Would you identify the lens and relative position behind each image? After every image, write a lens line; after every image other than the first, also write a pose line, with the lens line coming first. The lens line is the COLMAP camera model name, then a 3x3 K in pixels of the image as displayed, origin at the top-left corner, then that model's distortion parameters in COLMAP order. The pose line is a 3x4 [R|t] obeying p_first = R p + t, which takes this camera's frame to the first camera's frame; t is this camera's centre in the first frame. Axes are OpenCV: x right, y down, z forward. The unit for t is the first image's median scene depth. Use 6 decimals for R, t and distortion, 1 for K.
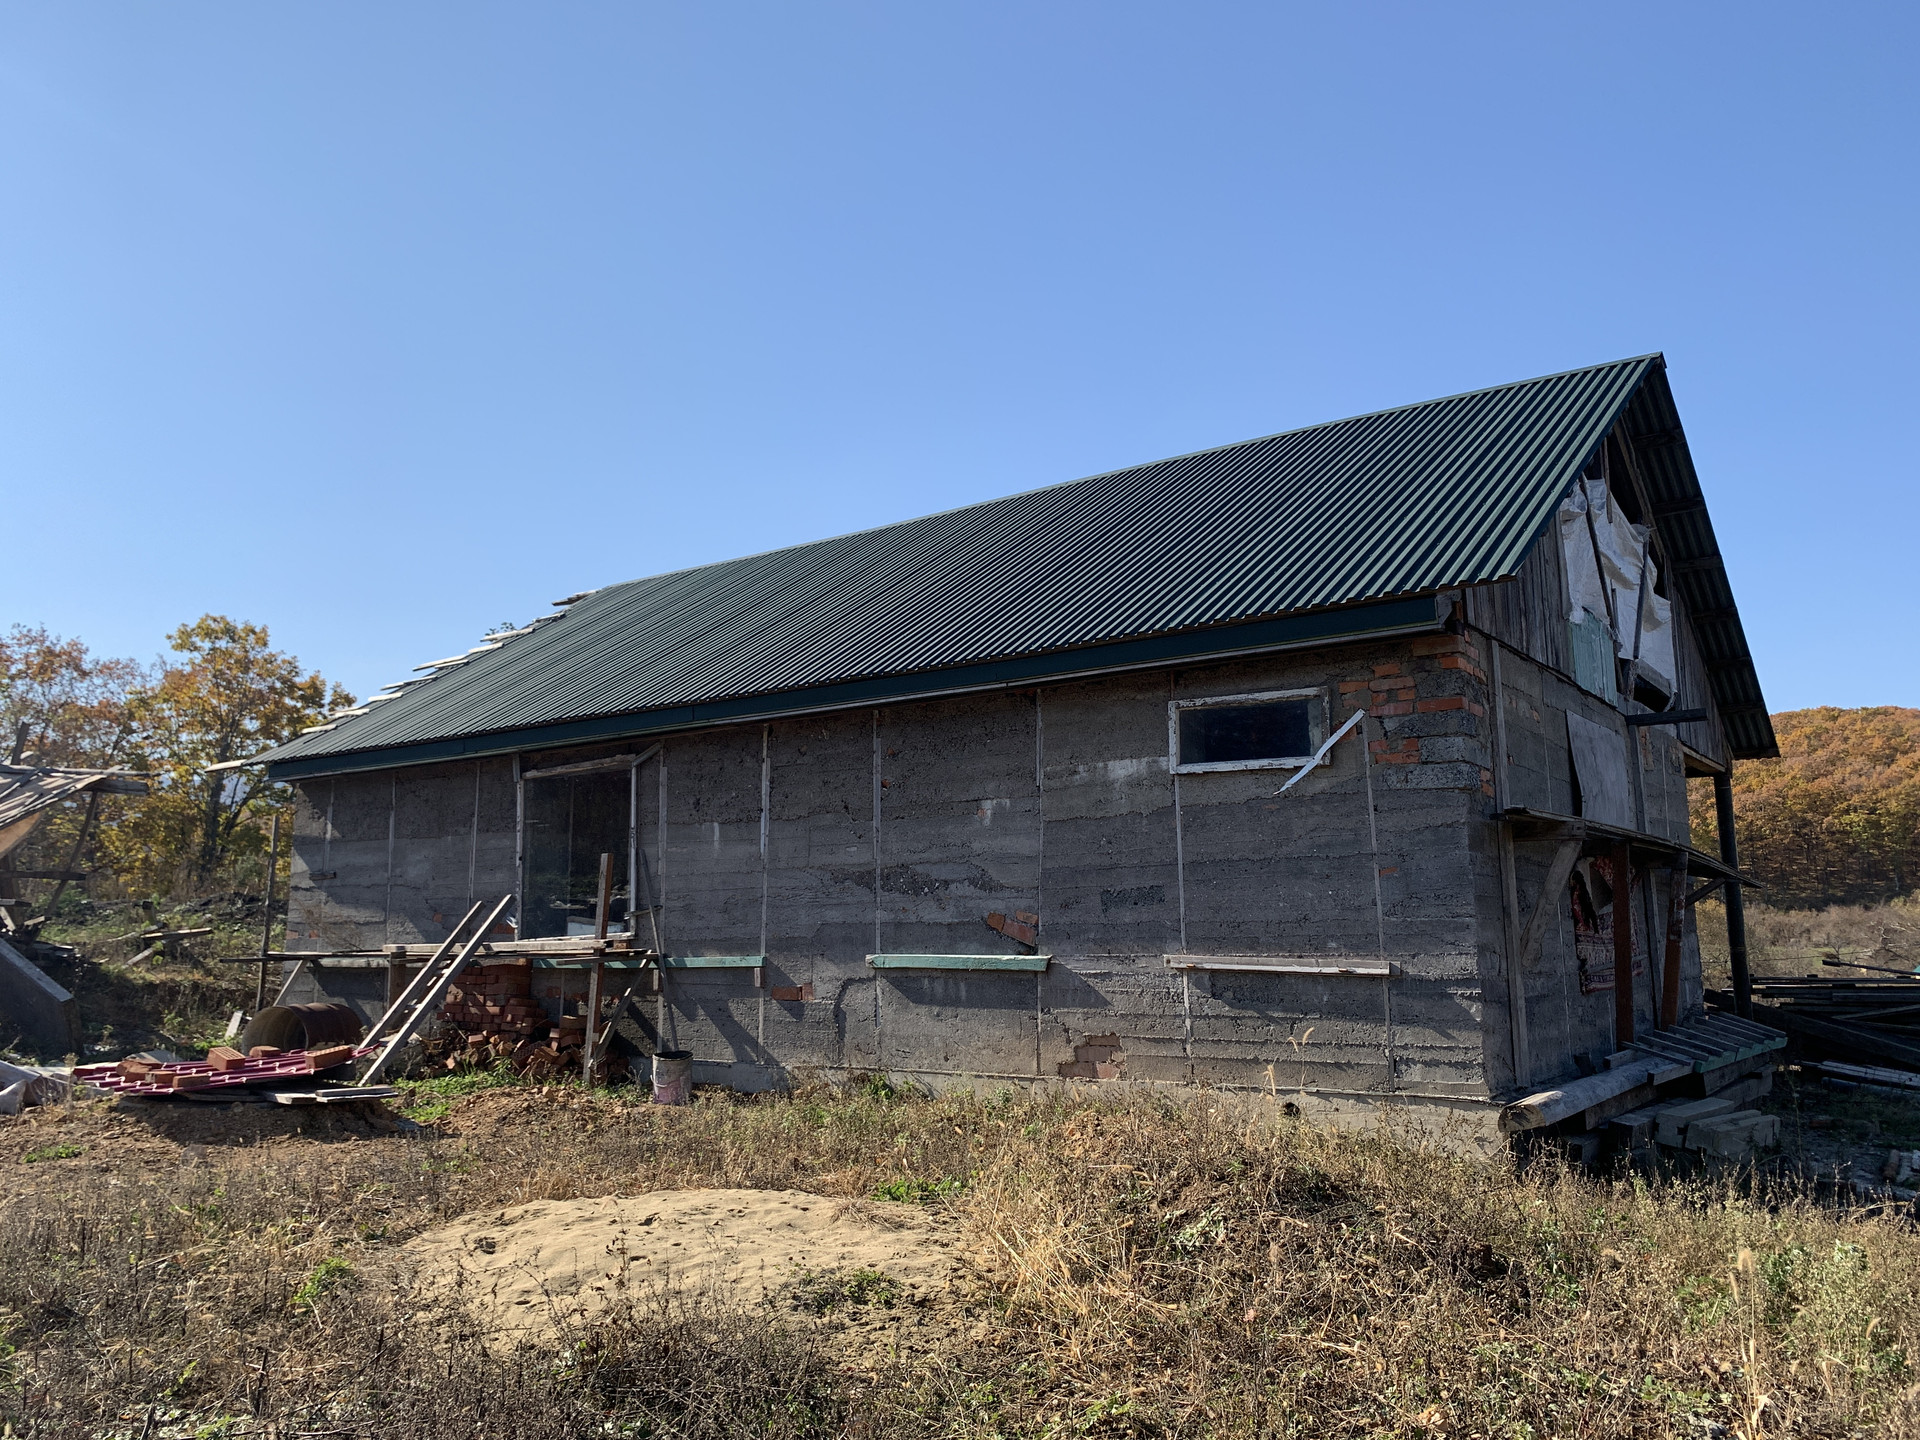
lens RADIAL K [[1445.7, 0, 960.0], [0, 1445.7, 720.0], [0, 0, 1]] dist [0.192282, -0.530901]
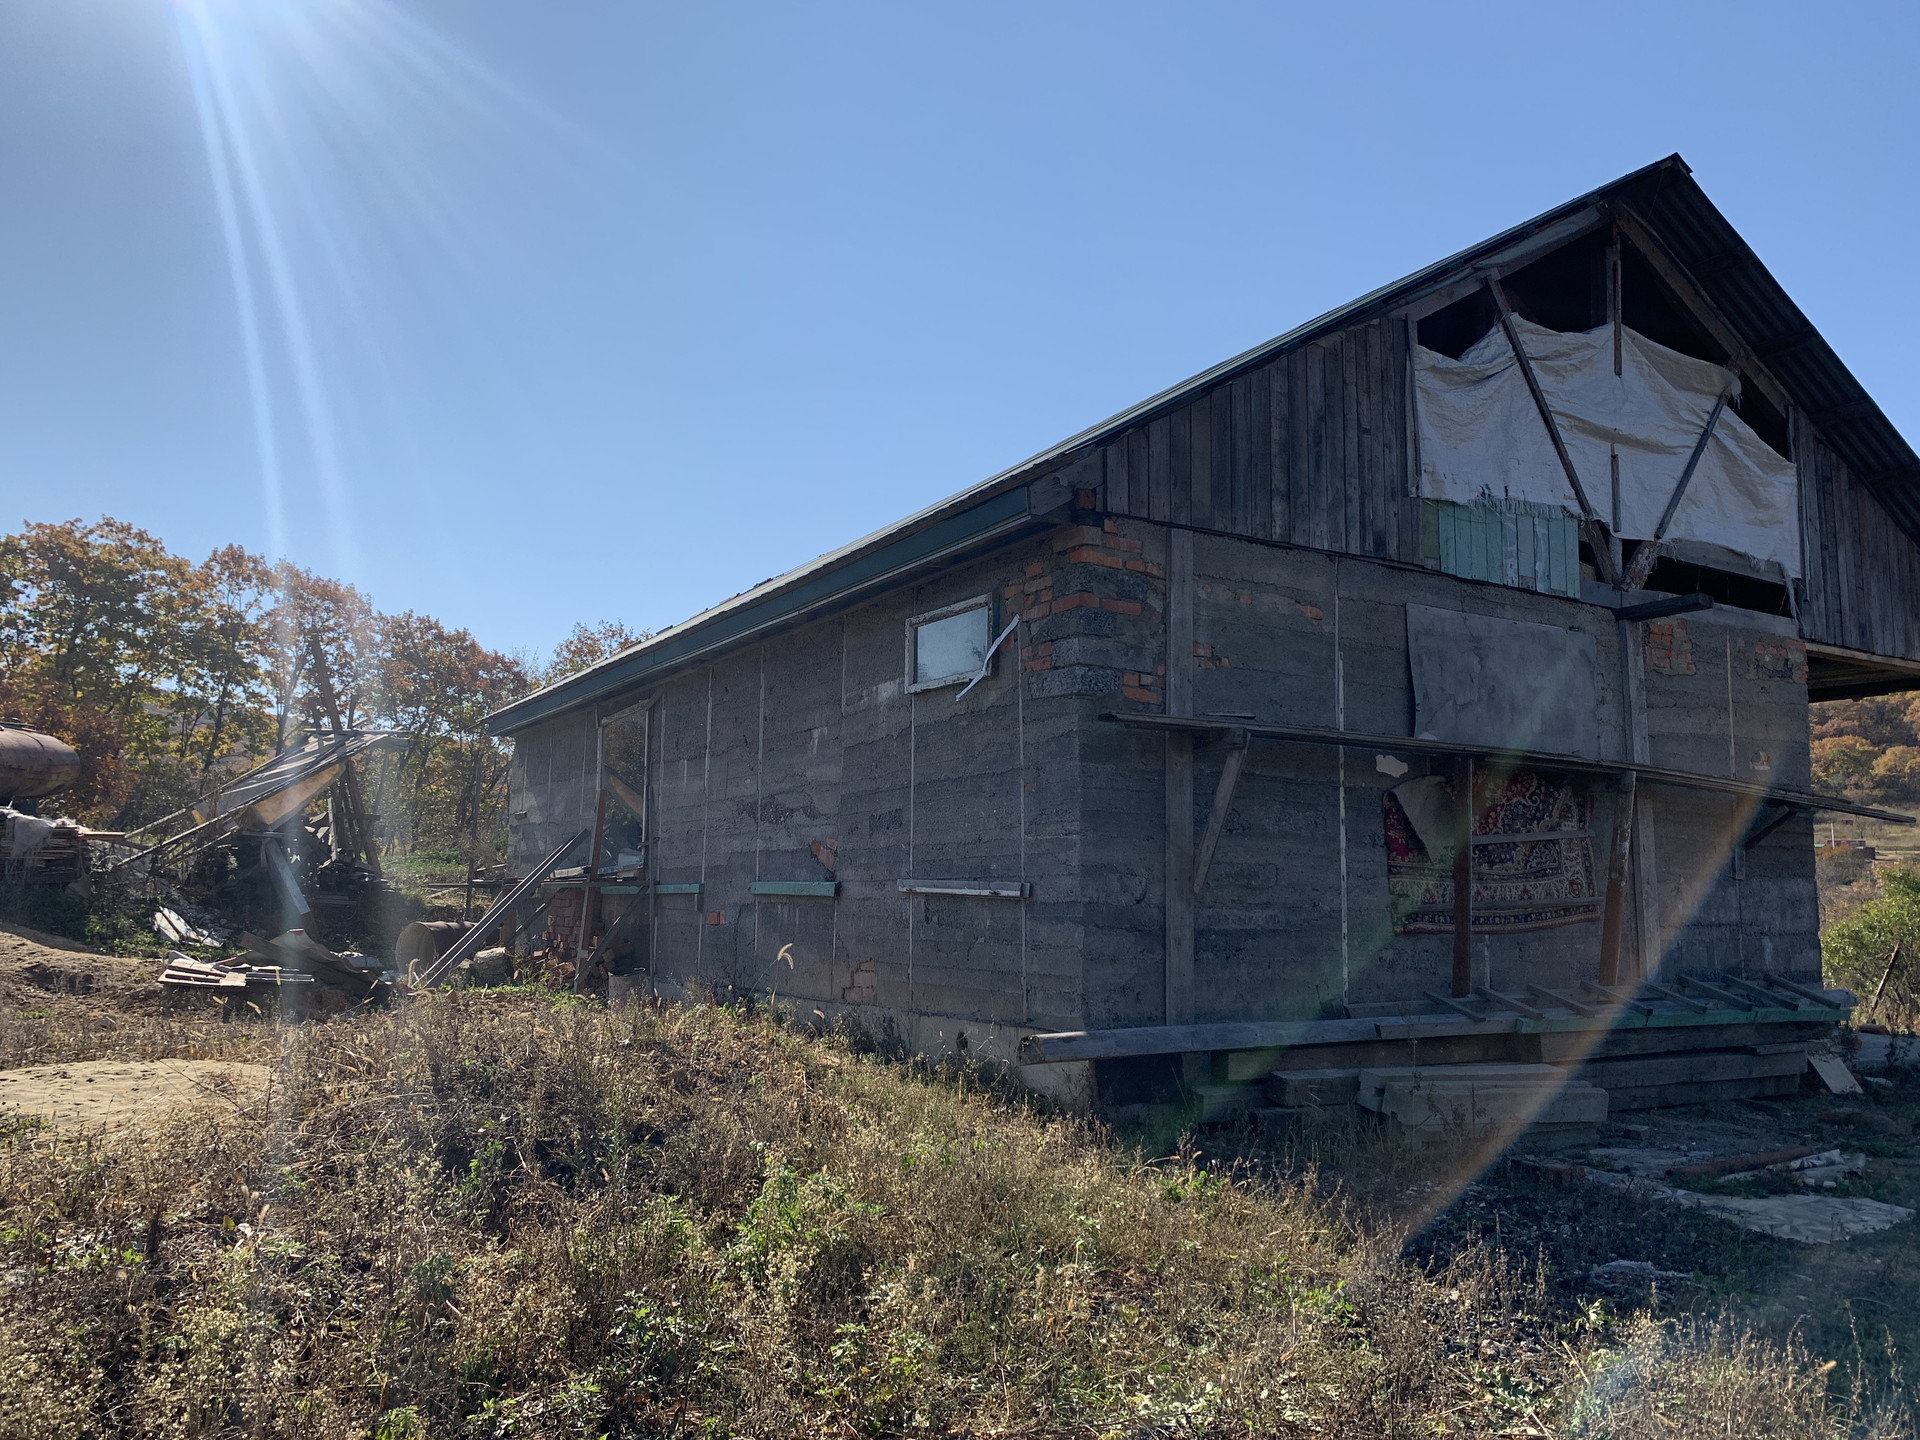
lens RADIAL K [[1468.2, 0, 960.0], [0, 1468.2, 720.0], [0, 0, 1]] dist [0.022889, -0.005817]
pose [[0.916533, -0.029459, -0.398874, 0.554295], [0.039231, 0.999096, 0.016357, 0.039060], [0.398032, -0.030640, 0.916860, 0.114523]]
